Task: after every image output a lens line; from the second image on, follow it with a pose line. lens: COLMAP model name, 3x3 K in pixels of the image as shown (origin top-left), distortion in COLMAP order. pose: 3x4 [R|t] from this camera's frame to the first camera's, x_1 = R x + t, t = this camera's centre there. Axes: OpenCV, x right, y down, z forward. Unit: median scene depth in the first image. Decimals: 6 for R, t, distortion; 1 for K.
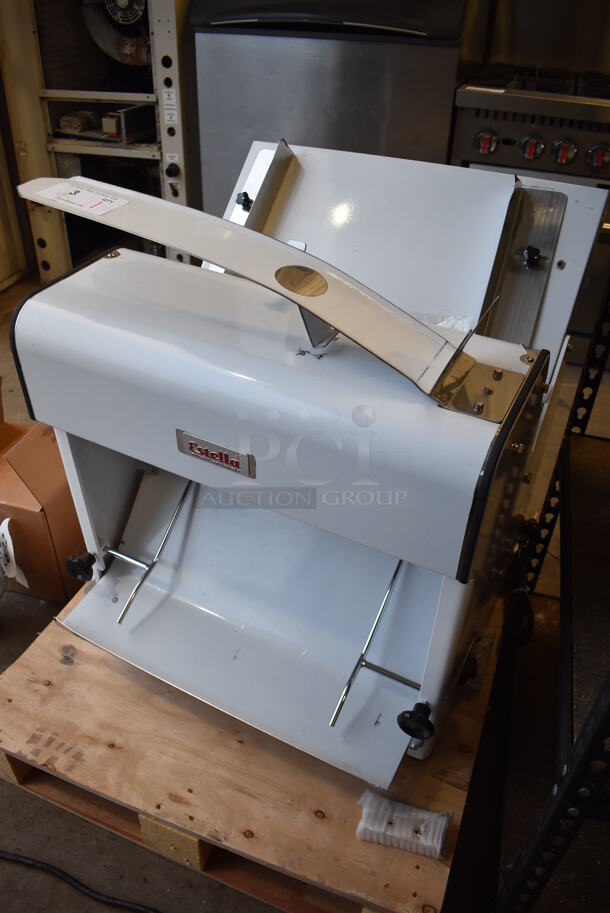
lens RADIAL K [[712.2, 0, 302.3], [0, 712.2, 458.1], [0, 0, 1]] dist [-0.094060, 0.016113]
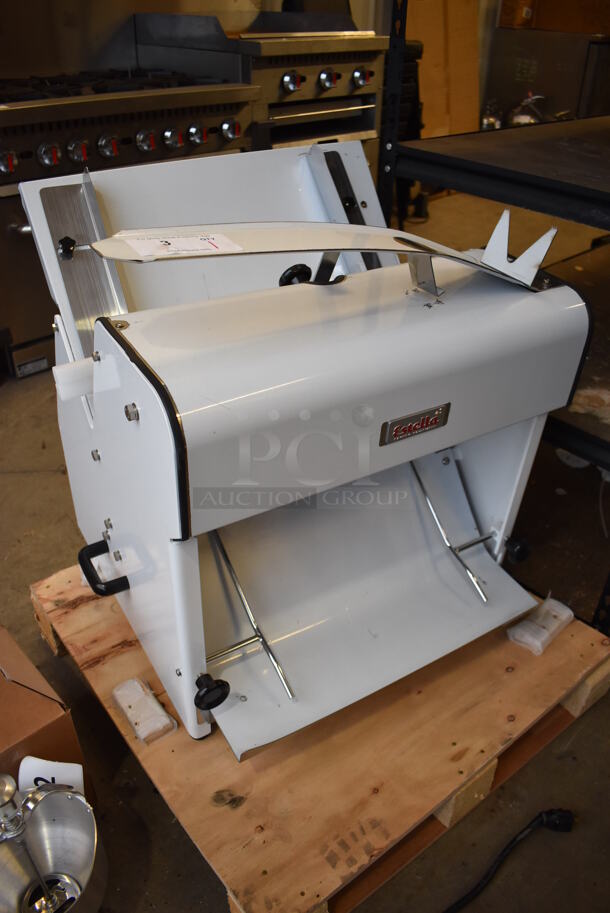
lens RADIAL K [[712.2, 0, 309.7], [0, 712.2, 458.2], [0, 0, 1]] dist [-0.094060, 0.016113]
pose [[0.500997, -0.495290, 0.709712, -0.792908], [0.502568, 0.834113, 0.227335, -0.230521], [-0.704576, 0.242784, 0.666804, 0.334731]]
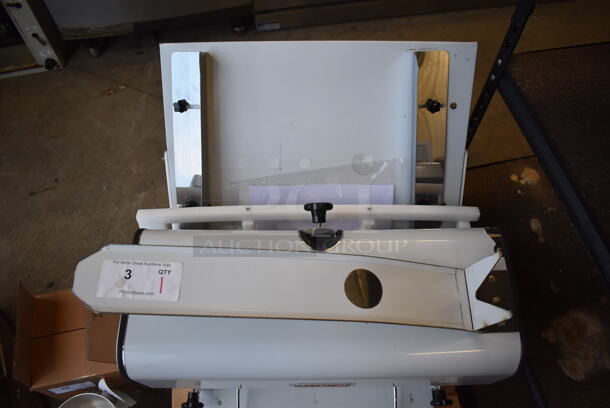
lens RADIAL K [[475.8, 0, 306.9], [0, 475.8, 205.7], [0, 0, 1]] dist [-0.094060, 0.016113]
pose [[0.877132, -0.426433, 0.220893, -0.165833], [0.301056, 0.846597, 0.438906, -0.595957], [-0.374171, -0.318477, 0.870958, 0.243082]]
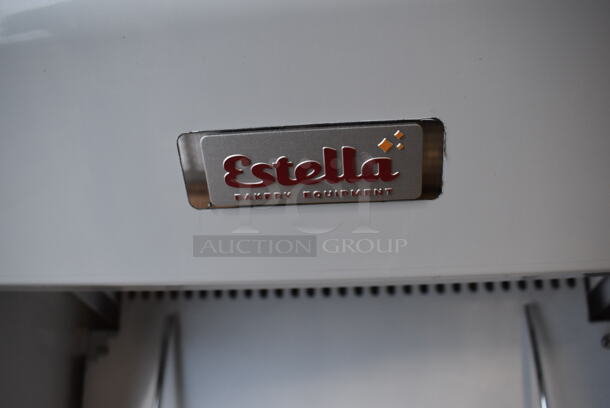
lens RADIAL K [[475.8, 0, 303.5], [0, 475.8, 200.6], [0, 0, 1]] dist [-0.094060, 0.016113]
pose [[0.925021, -0.231140, 0.301514, -0.162253], [0.303423, 0.927066, -0.220190, 0.049593], [-0.228629, 0.295166, 0.927688, 0.633250]]
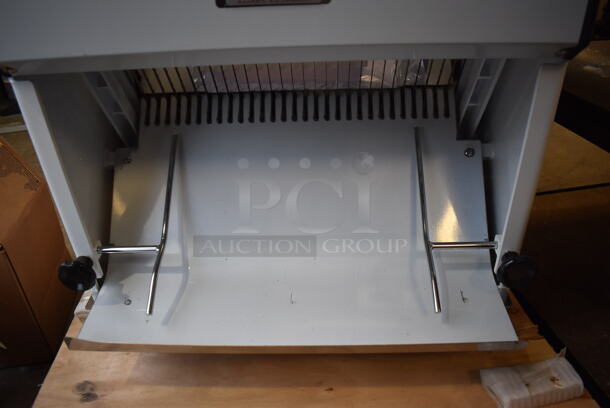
lens RADIAL K [[475.8, 0, 303.7], [0, 475.8, 202.0], [0, 0, 1]] dist [-0.094060, 0.016113]
pose [[0.894381, -0.274844, 0.352908, -0.276359], [0.314666, 0.947324, -0.059690, 0.213744], [-0.317912, 0.164434, 0.933752, 0.434141]]
